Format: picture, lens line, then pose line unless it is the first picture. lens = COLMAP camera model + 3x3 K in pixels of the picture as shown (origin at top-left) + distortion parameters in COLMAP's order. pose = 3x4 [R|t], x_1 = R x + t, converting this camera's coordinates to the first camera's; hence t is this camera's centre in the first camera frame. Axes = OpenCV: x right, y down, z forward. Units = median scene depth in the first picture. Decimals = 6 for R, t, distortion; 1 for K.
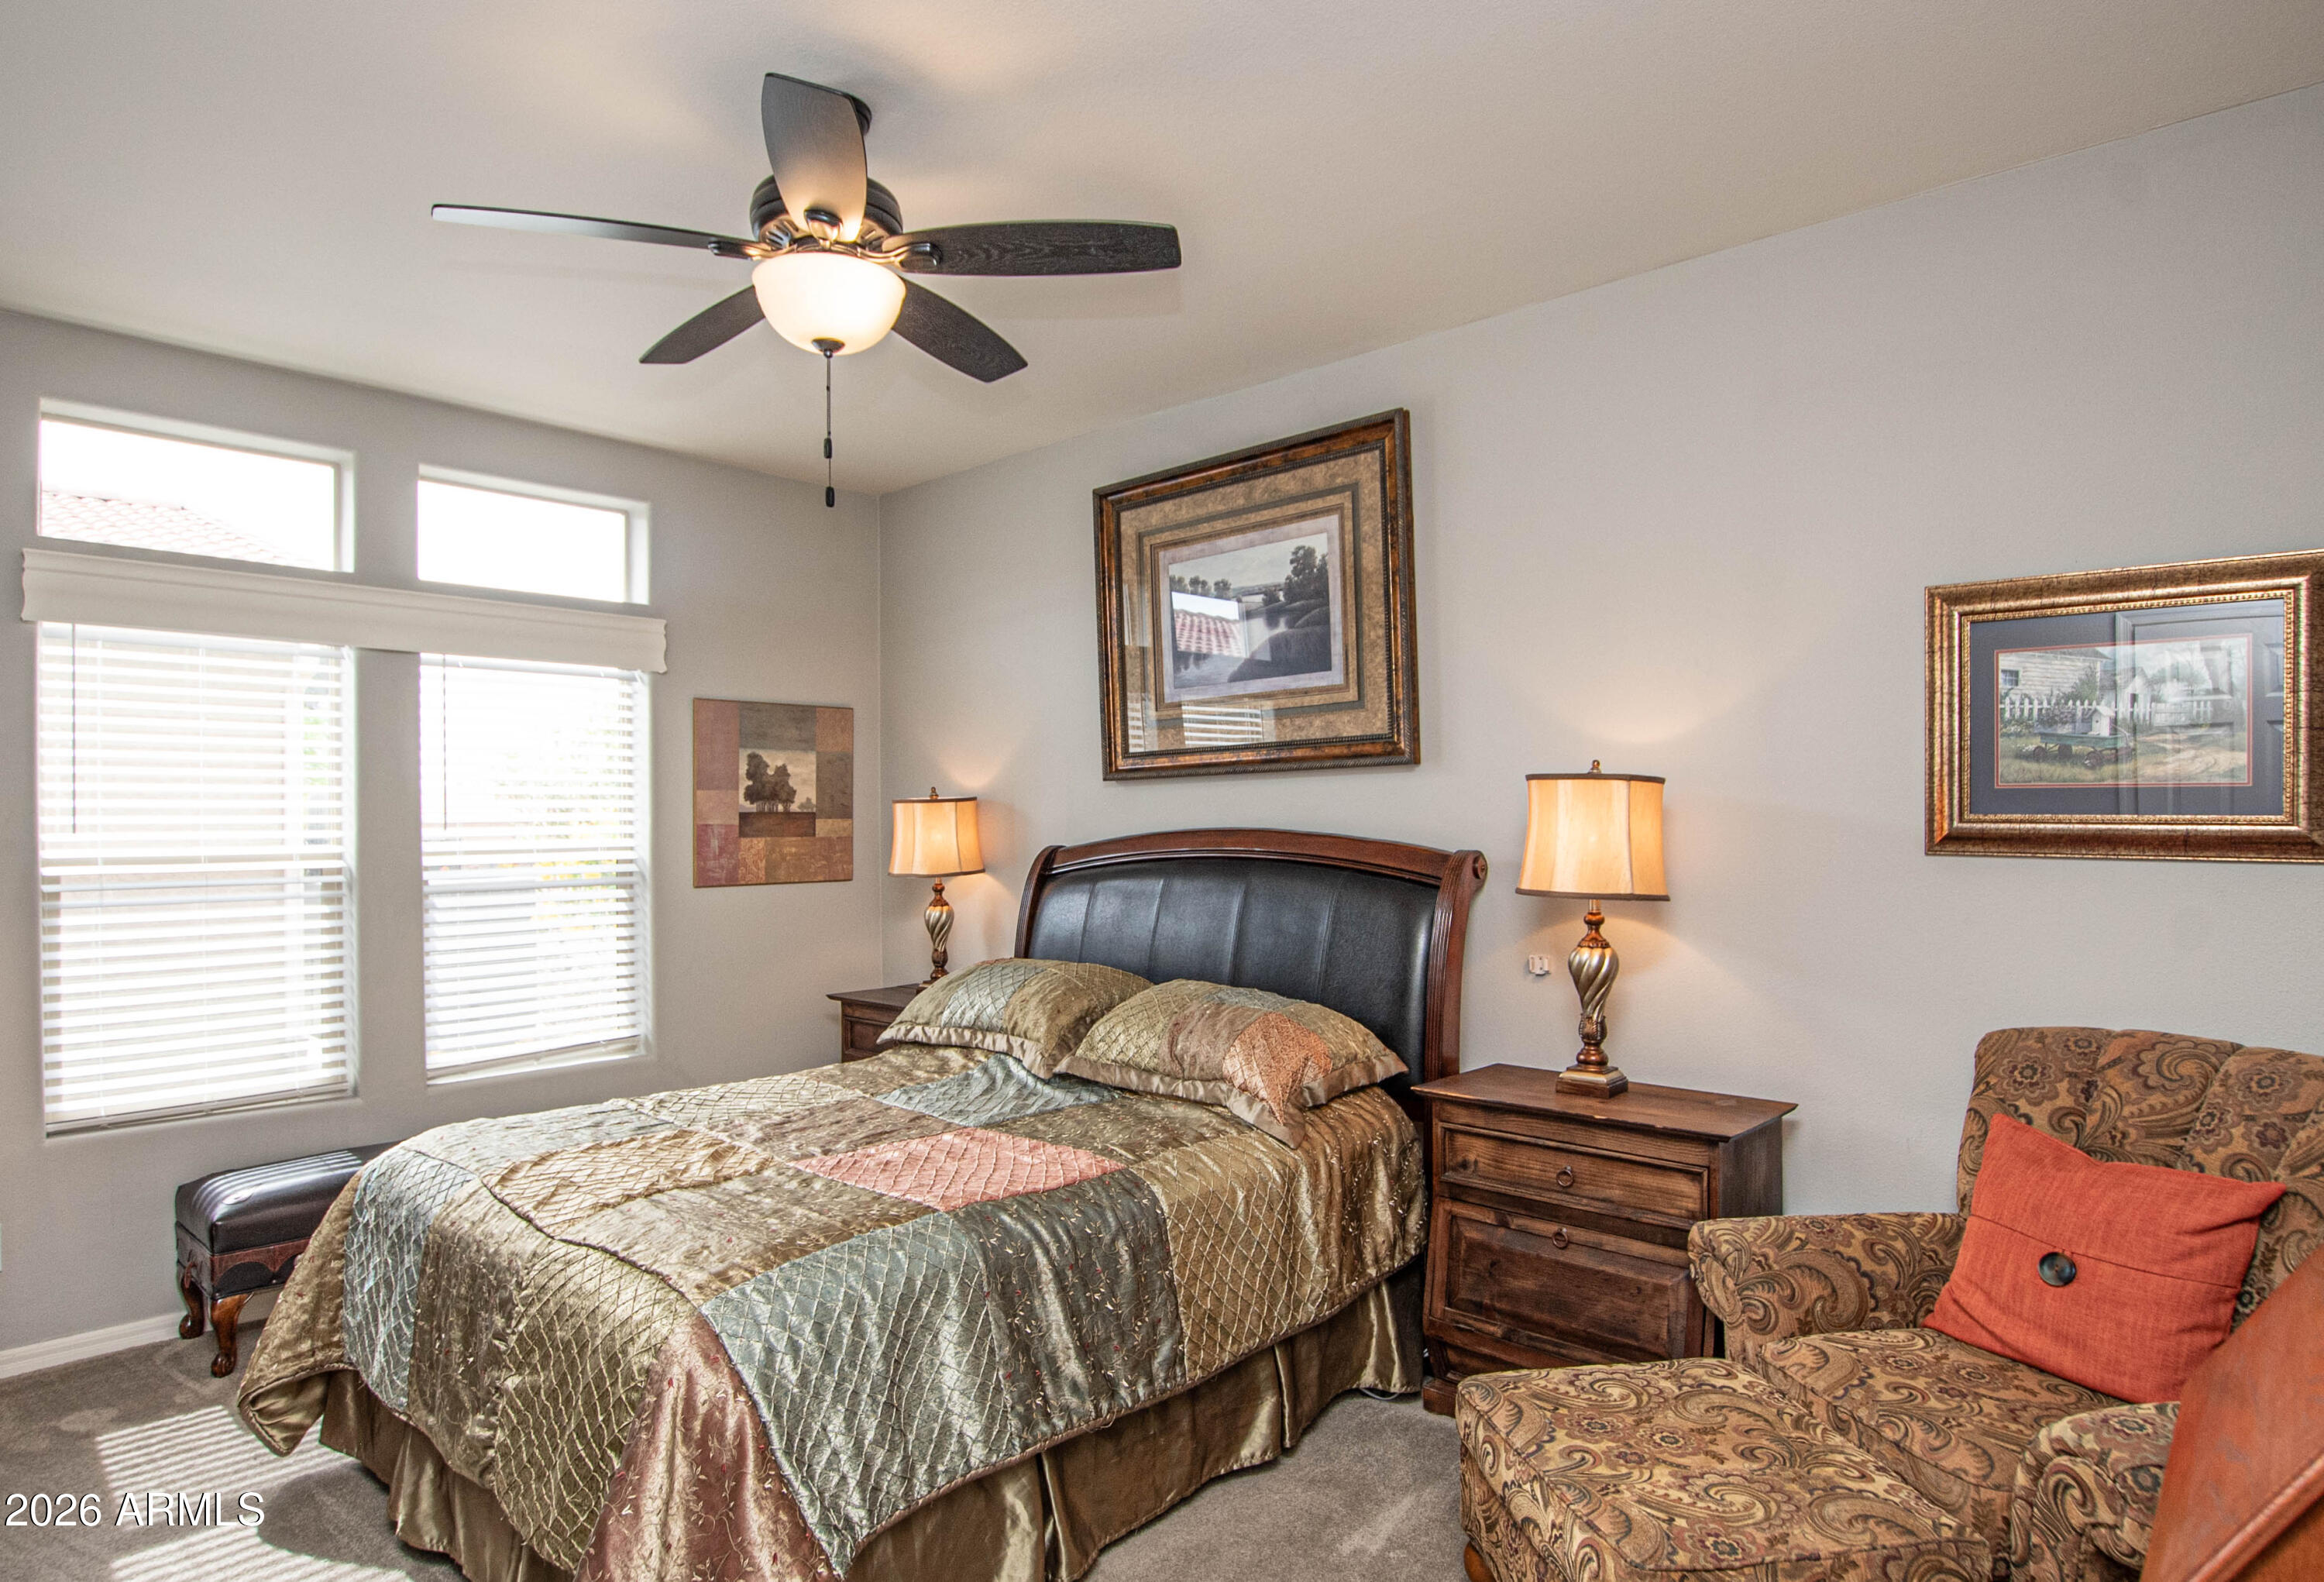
lens RADIAL K [[1214.7, 0, 1069.5], [0, 1214.7, 802.9], [0, 0, 1]] dist [-0.027419, 0.000083]
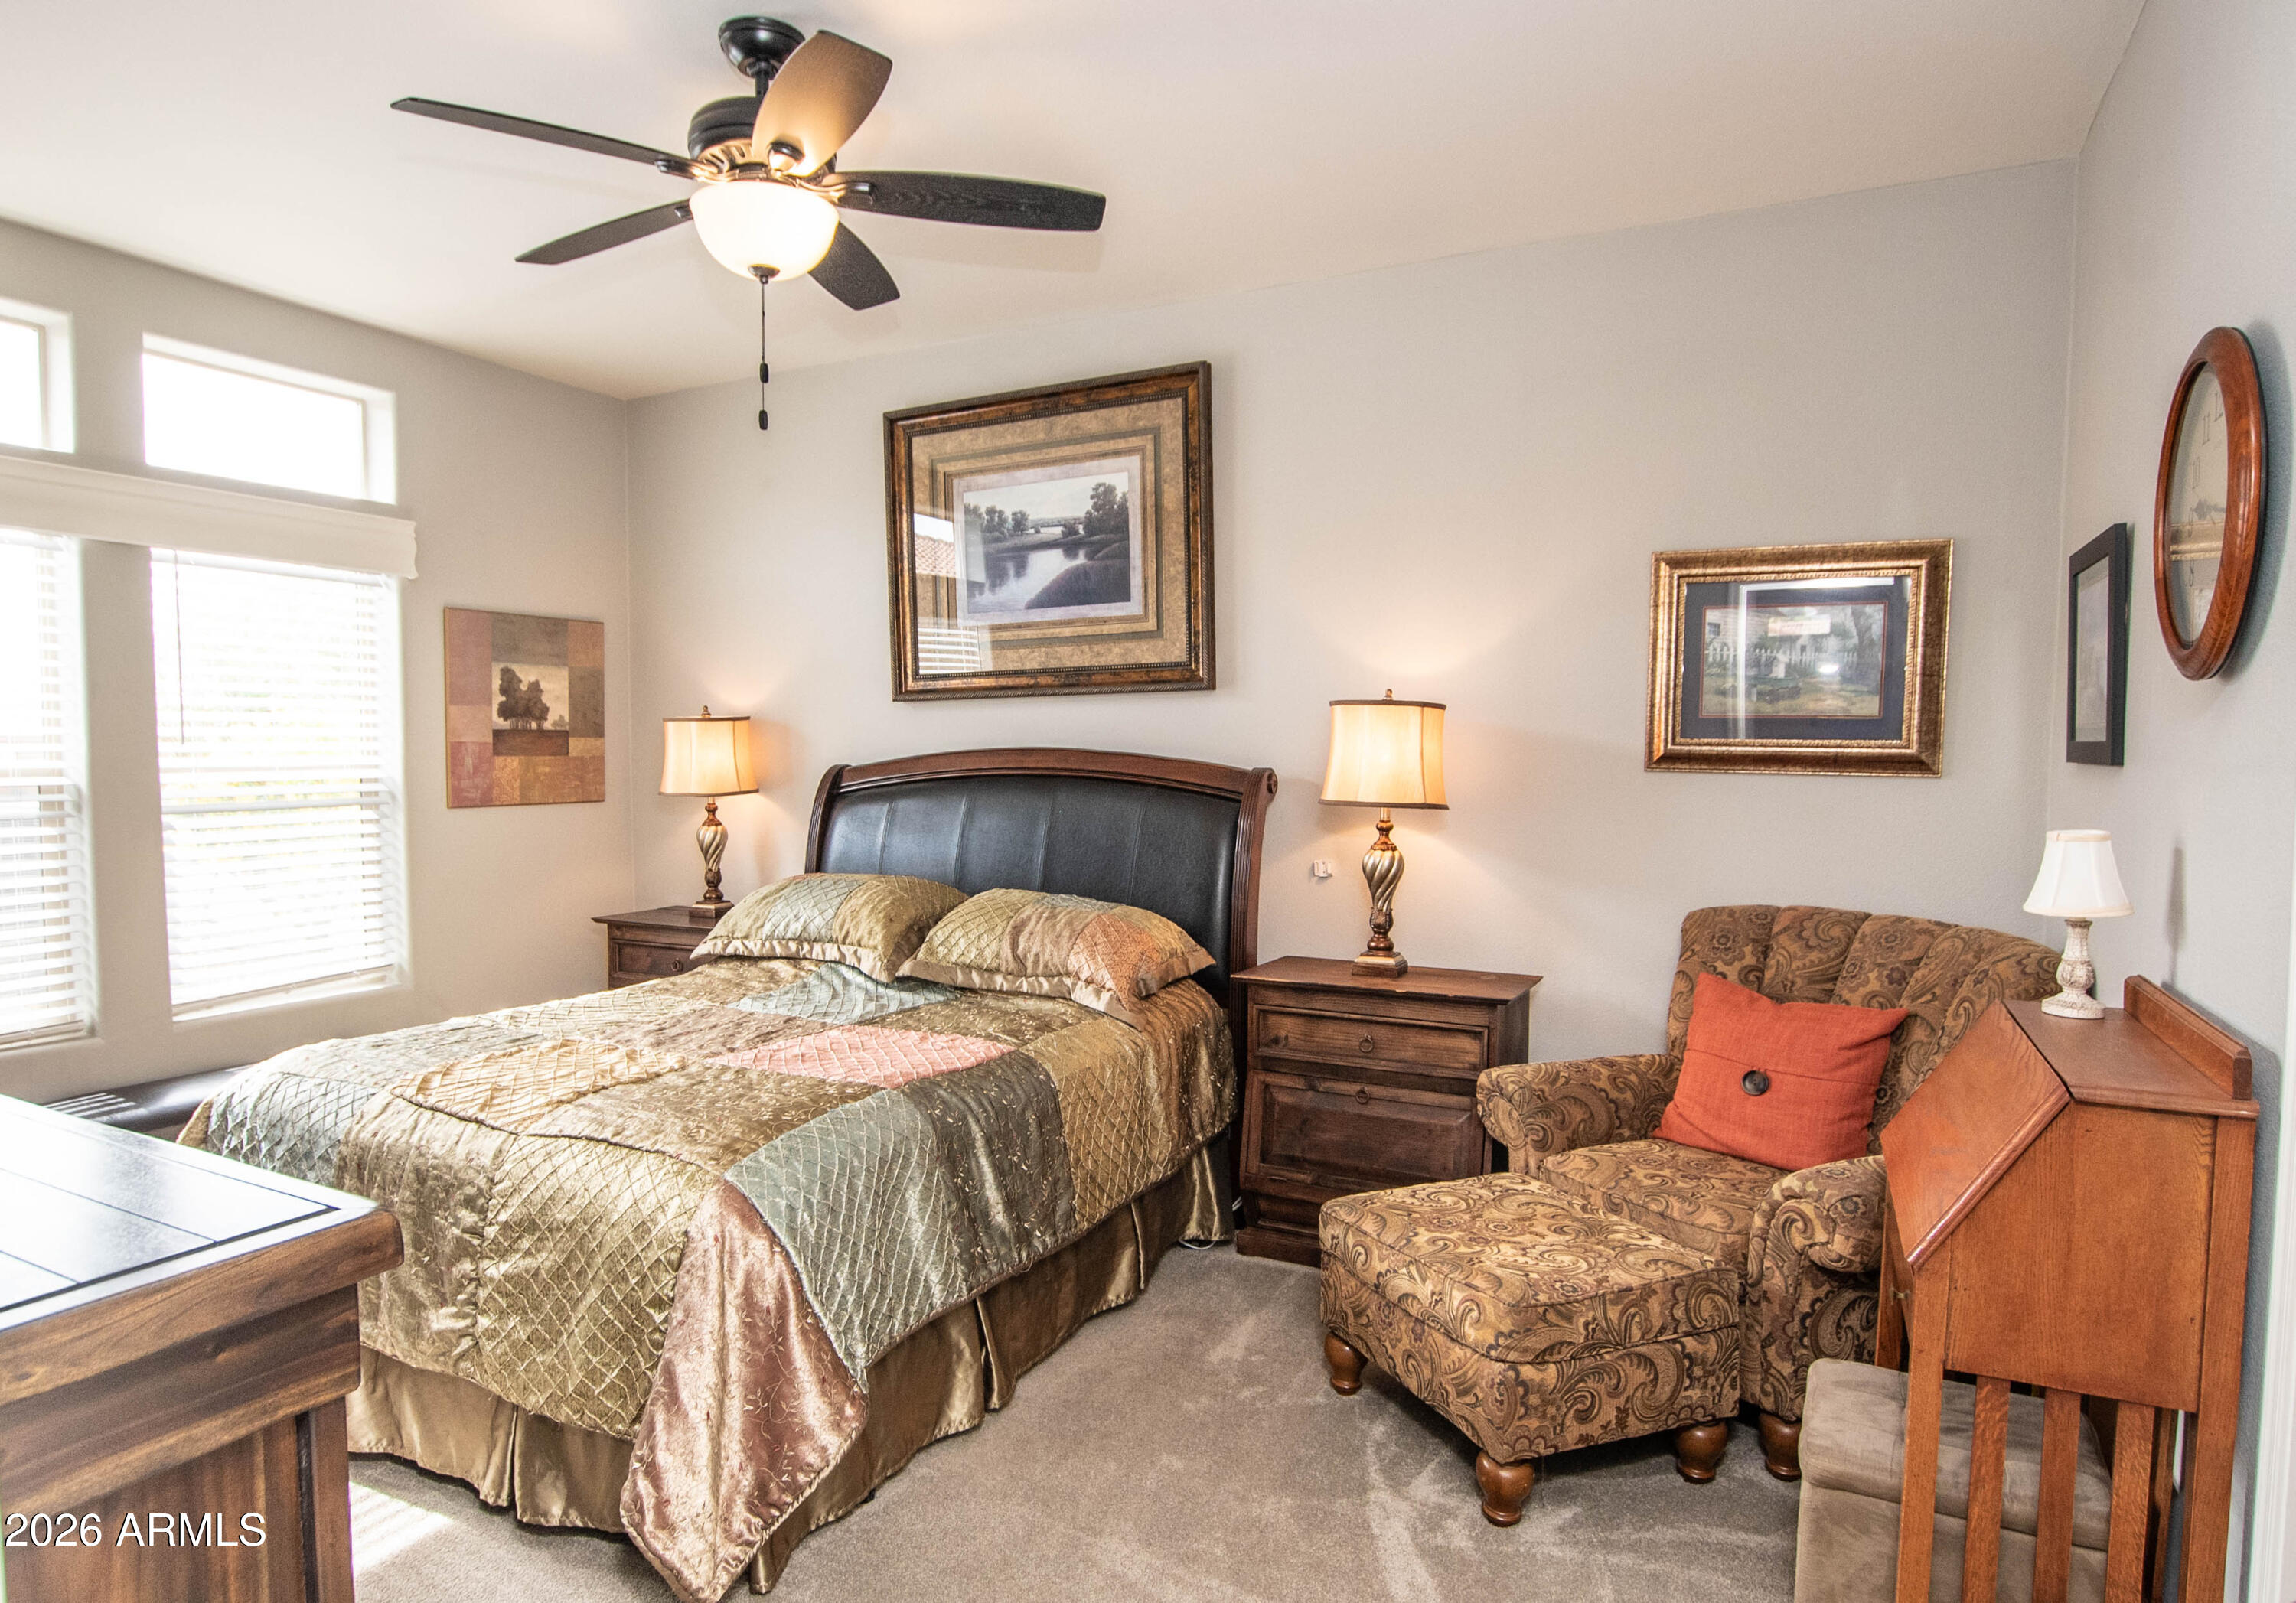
lens RADIAL K [[1263.4, 0, 993.5], [0, 1263.4, 796.8], [0, 0, 1]] dist [-0.034704, 0.001401]
pose [[0.973236, -0.000480, 0.229809, -0.237515], [-0.011538, 0.998634, 0.050953, 0.011839], [-0.229520, -0.052241, 0.971901, -0.101999]]
